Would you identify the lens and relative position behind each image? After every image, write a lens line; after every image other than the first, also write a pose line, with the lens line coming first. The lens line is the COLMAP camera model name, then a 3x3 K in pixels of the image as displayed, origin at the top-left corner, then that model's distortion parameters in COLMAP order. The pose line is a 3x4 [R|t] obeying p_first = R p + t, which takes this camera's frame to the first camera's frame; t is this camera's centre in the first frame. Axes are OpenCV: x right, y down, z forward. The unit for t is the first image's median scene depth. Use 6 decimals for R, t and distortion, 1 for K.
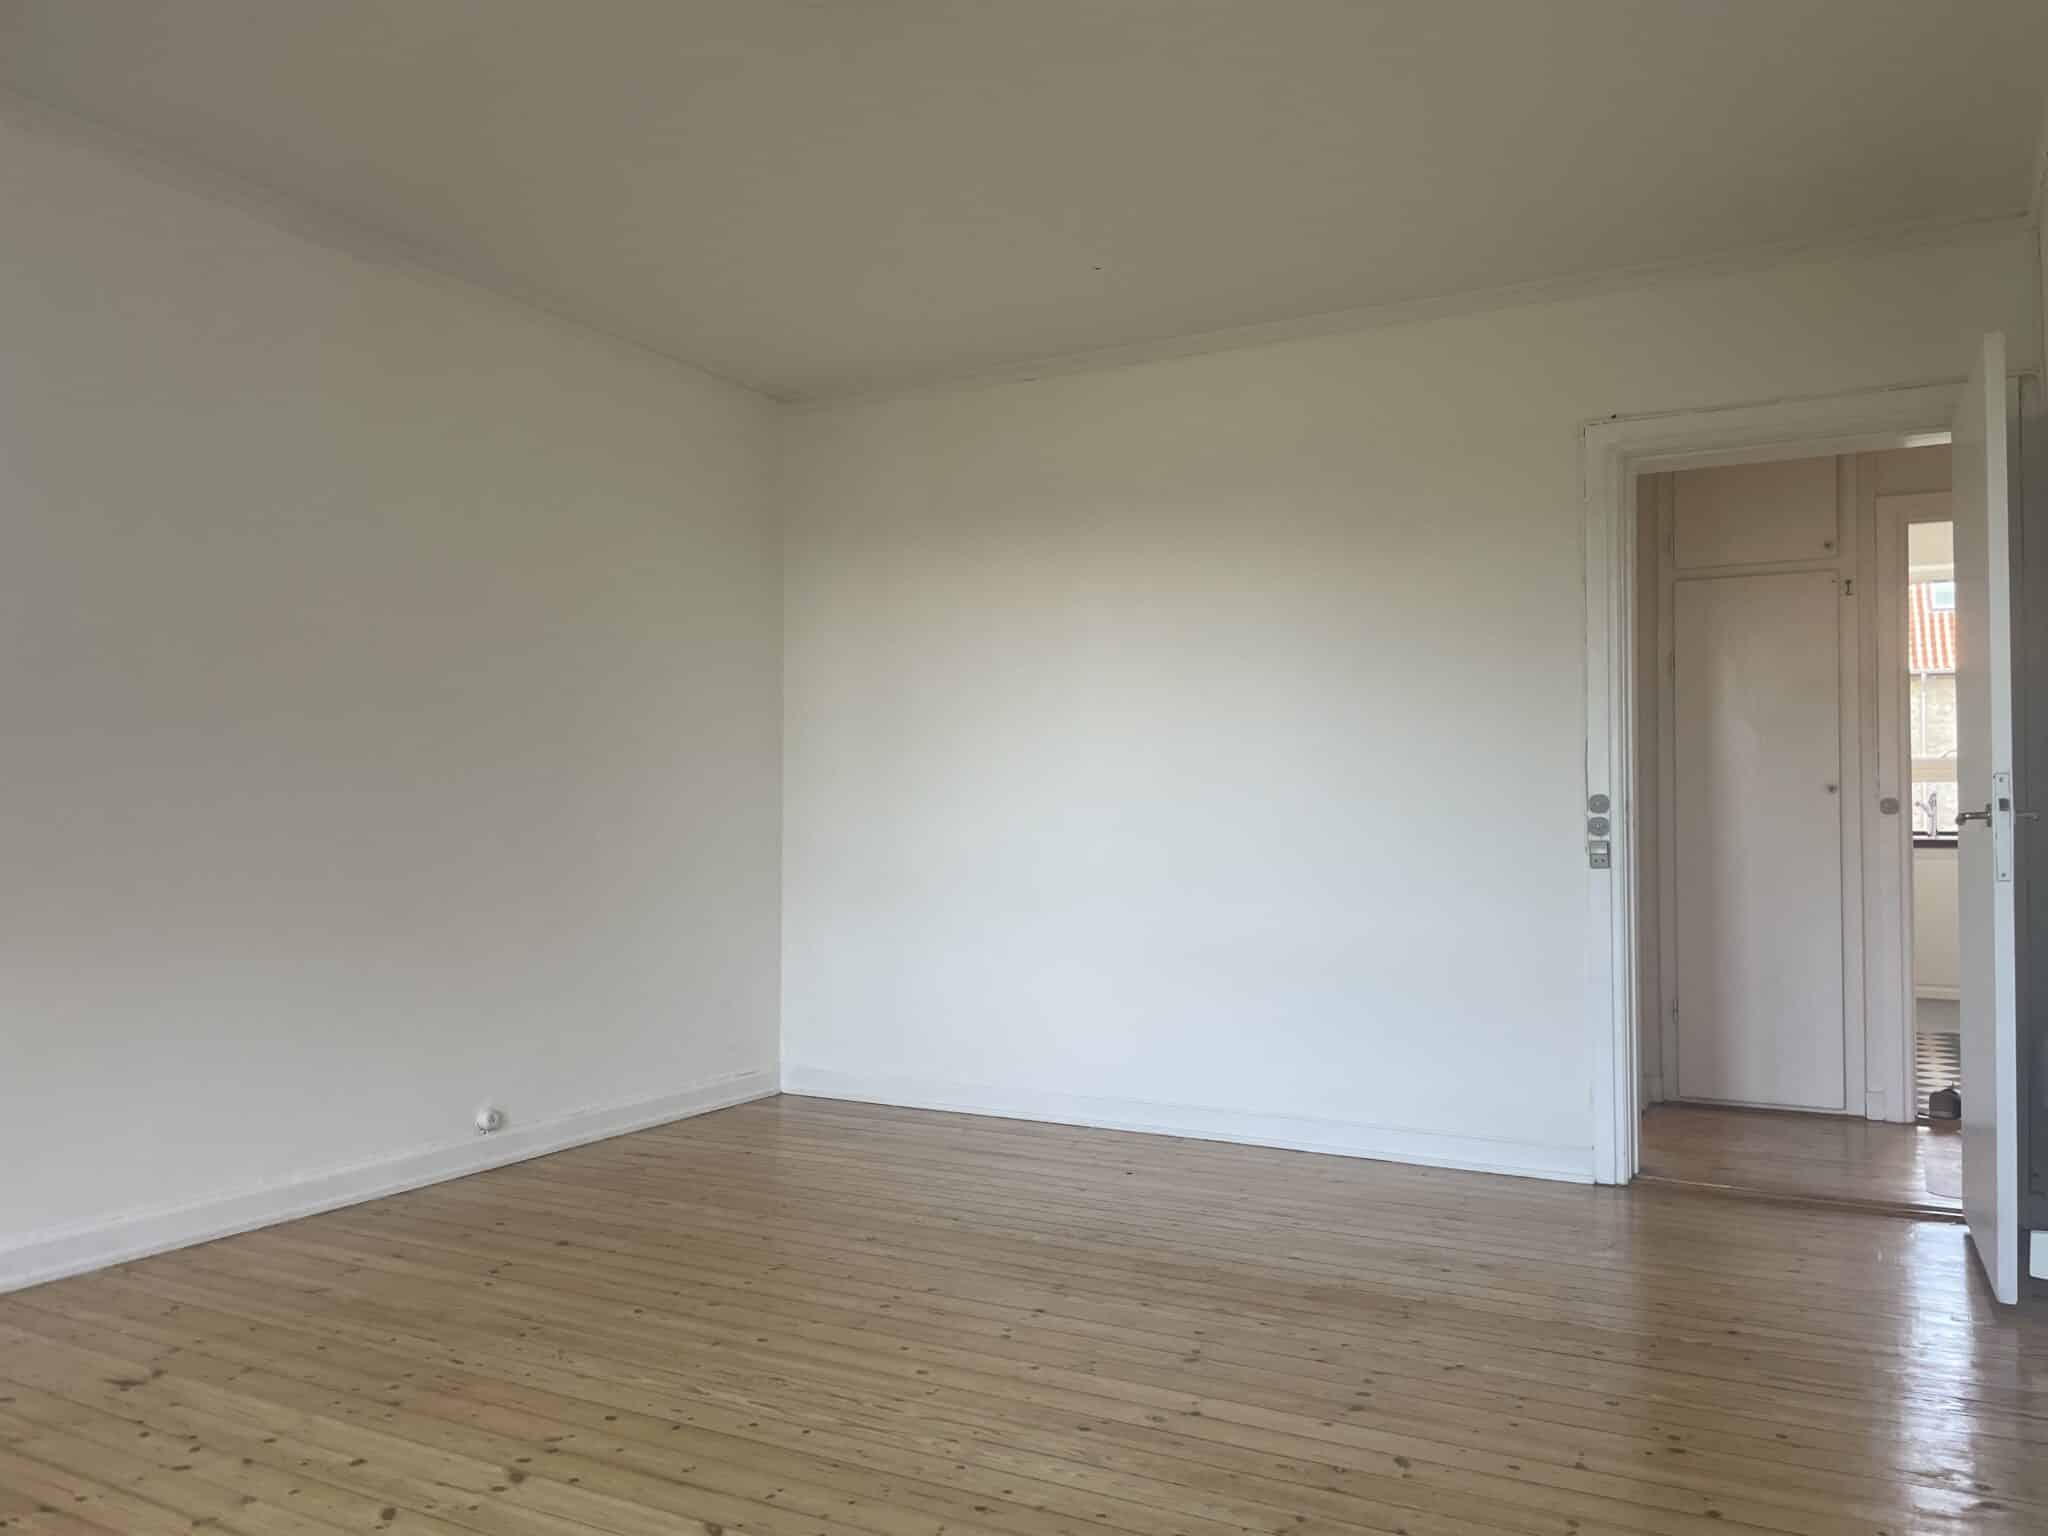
lens RADIAL K [[1555.1, 0, 1018.0], [0, 1555.1, 772.0], [0, 0, 1]] dist [0.090752, -0.118479]
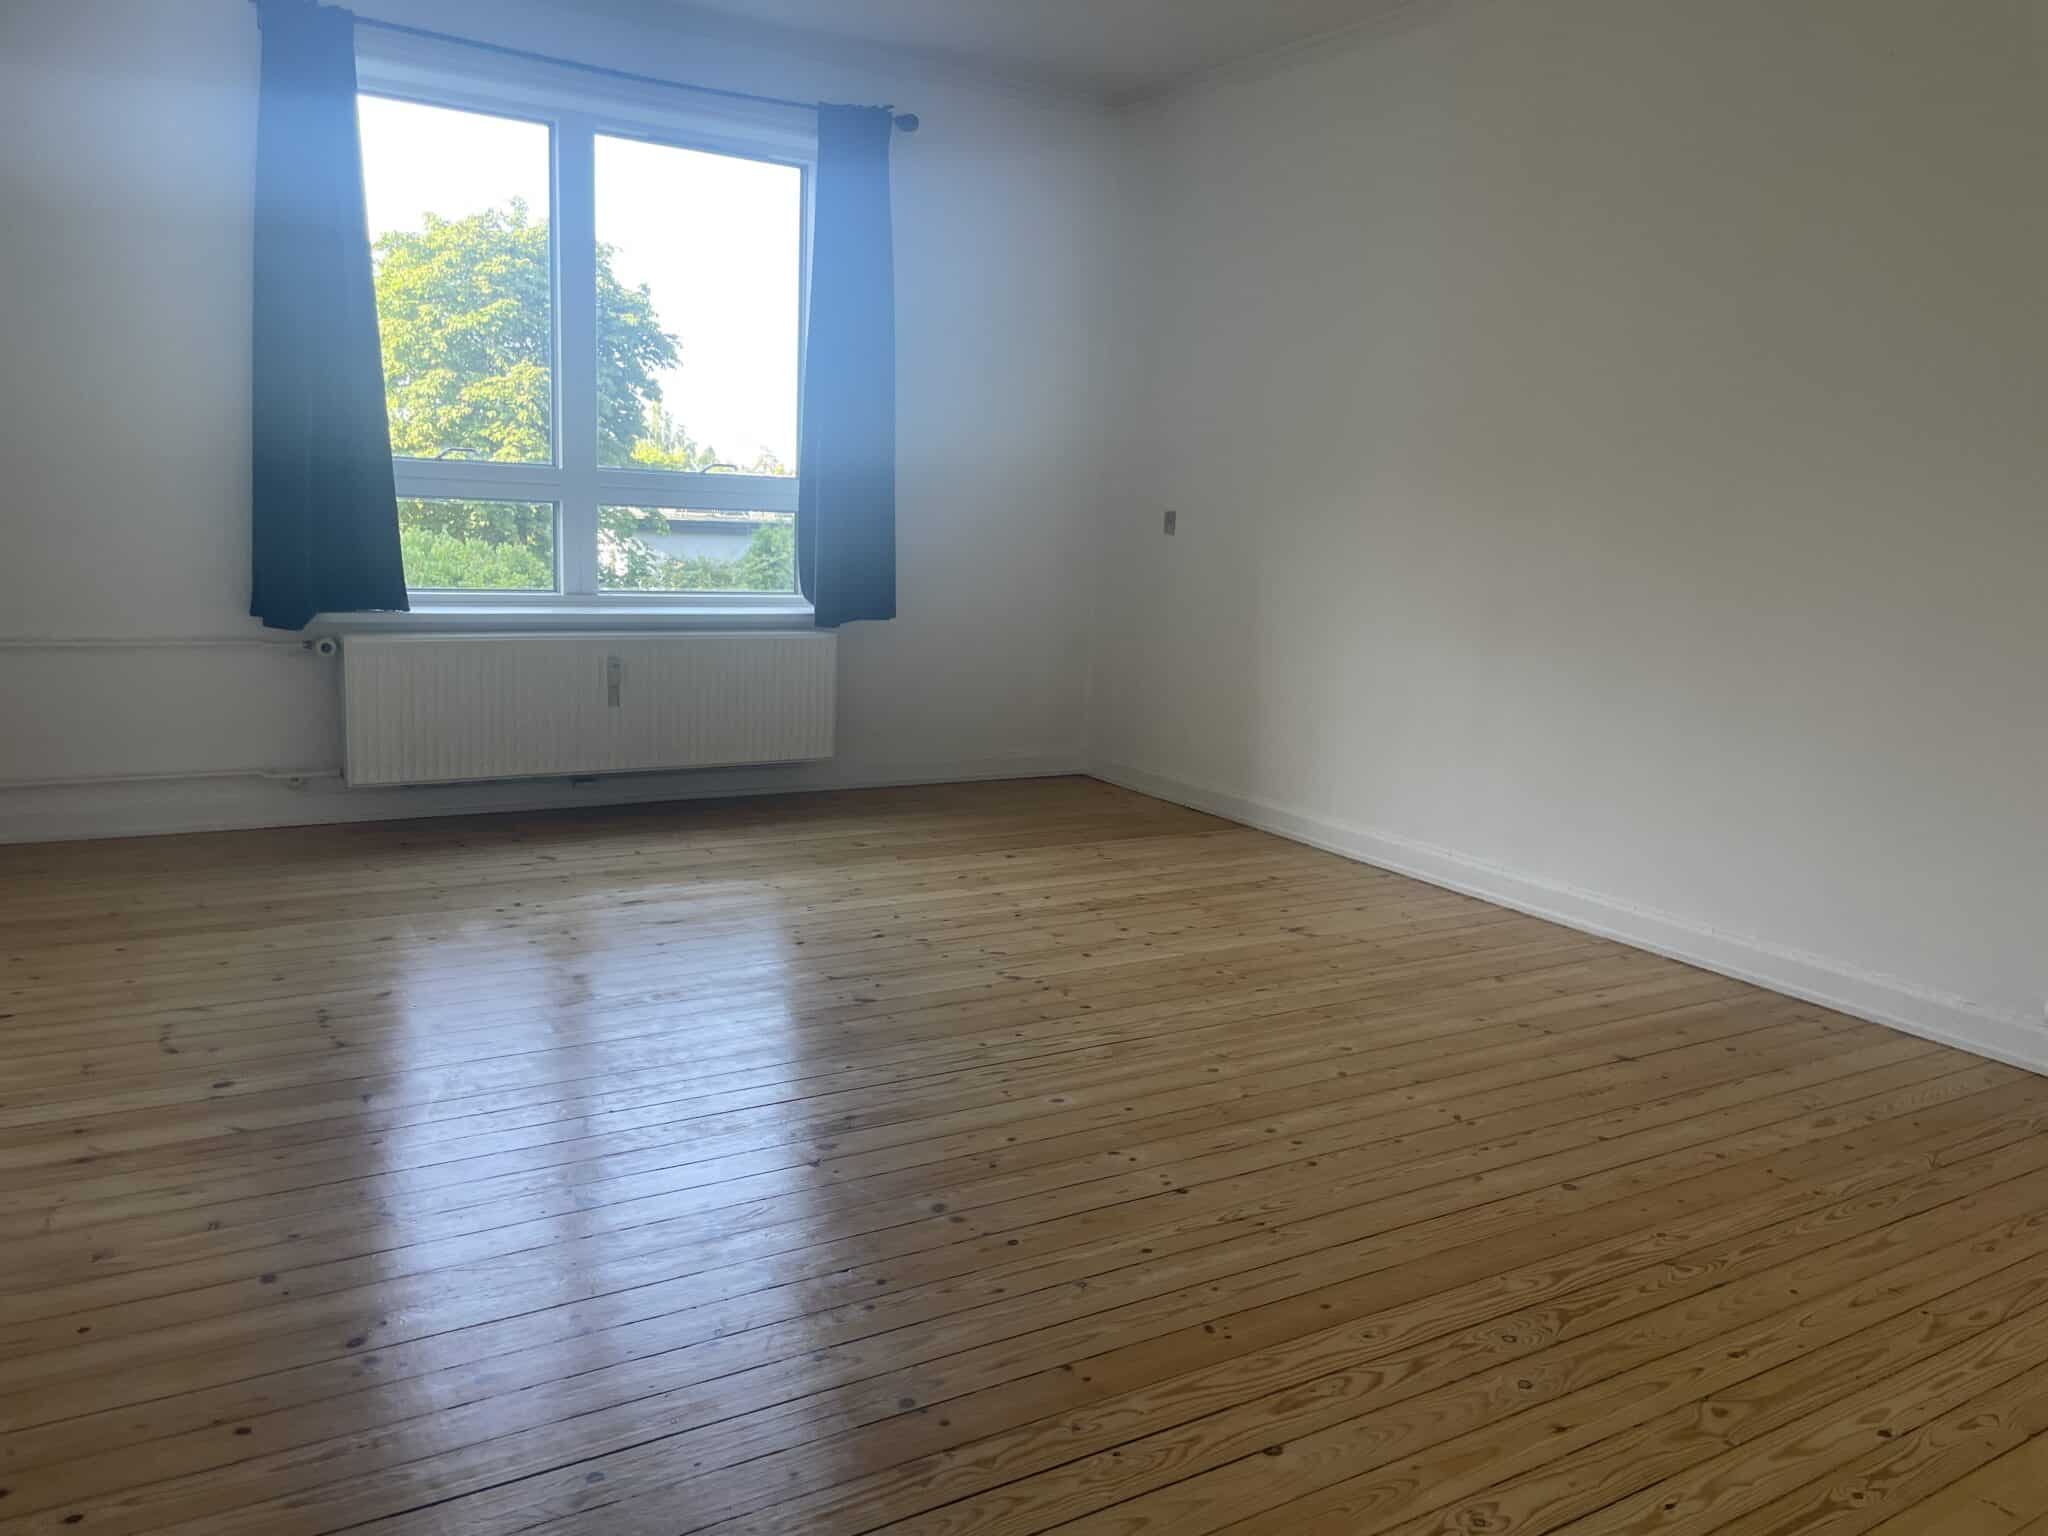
lens RADIAL K [[1555.1, 0, 1018.0], [0, 1555.1, 772.0], [0, 0, 1]] dist [0.090752, -0.118479]
pose [[-0.497826, 0.127631, -0.857834, 0.719574], [-0.022819, 0.986842, 0.160068, 0.012061], [0.866976, 0.099261, -0.488364, 1.326593]]
